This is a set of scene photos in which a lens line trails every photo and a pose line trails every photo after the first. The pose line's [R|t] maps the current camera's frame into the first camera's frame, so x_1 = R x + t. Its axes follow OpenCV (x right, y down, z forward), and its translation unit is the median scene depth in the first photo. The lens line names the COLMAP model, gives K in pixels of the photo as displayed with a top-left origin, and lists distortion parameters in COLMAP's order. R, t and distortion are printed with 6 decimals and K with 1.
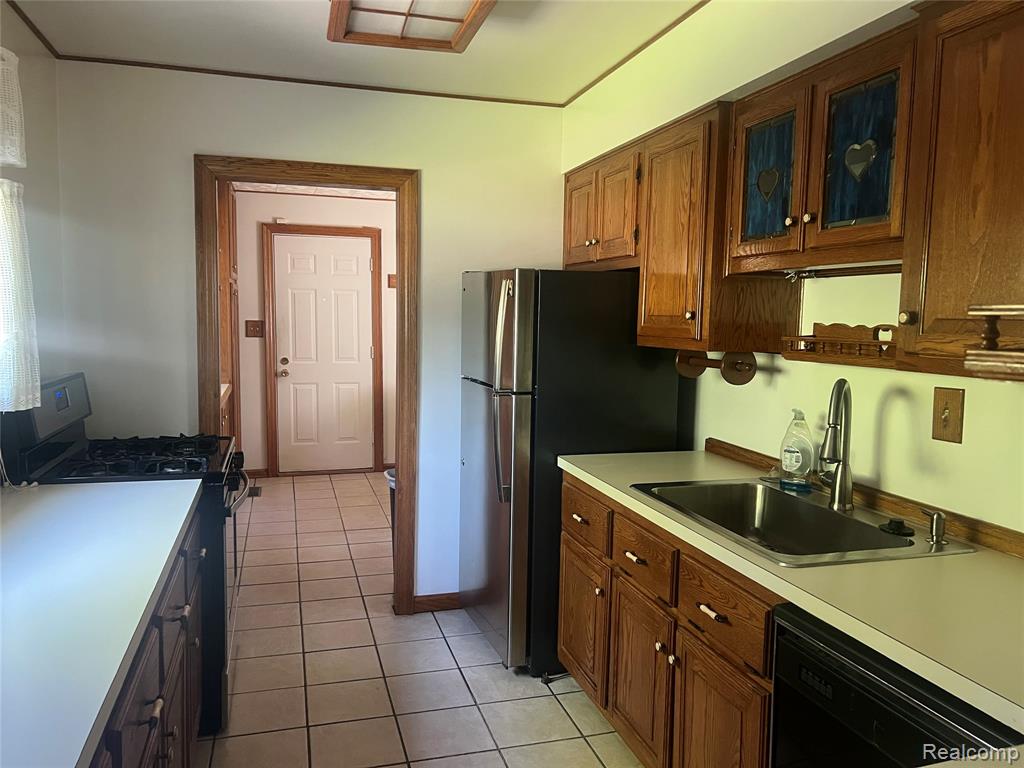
lens RADIAL K [[778.4, 0, 512.0], [0, 778.4, 384.0], [0, 0, 1]] dist [0.058261, -0.062214]
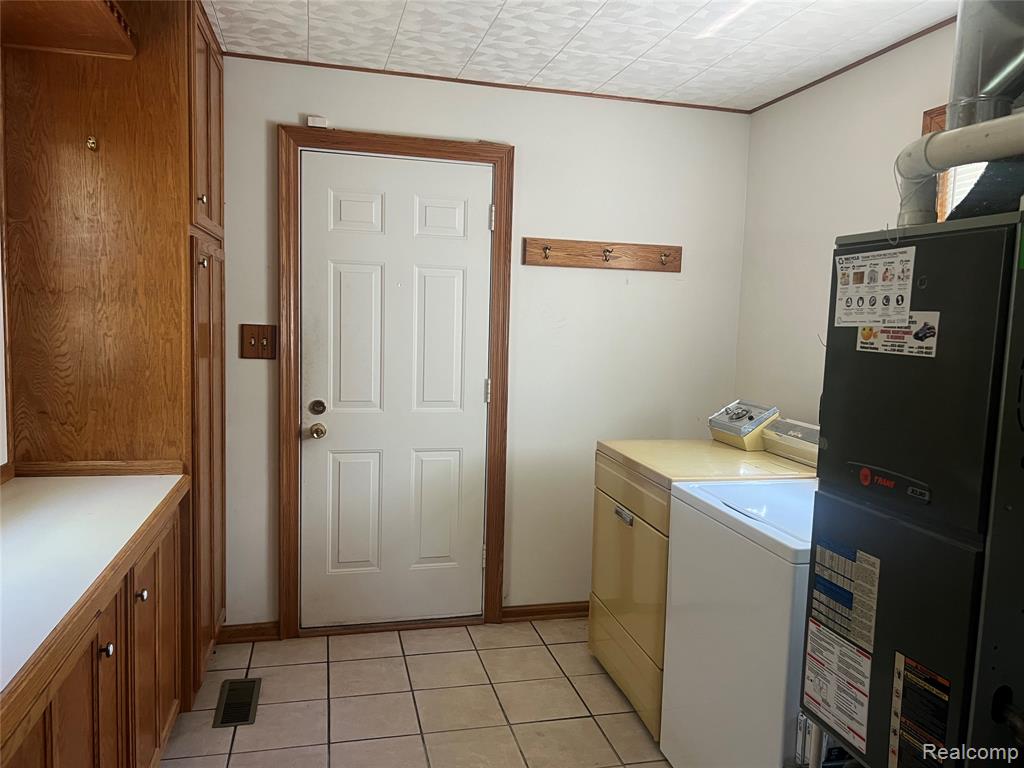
lens RADIAL K [[763.4, 0, 512.0], [0, 763.4, 384.0], [0, 0, 1]] dist [0.057745, 0.002768]
pose [[0.999184, 0.026240, -0.030690, -0.151780], [-0.025902, 0.999600, 0.011337, -0.052460], [0.030975, -0.010533, 0.999465, 0.513887]]
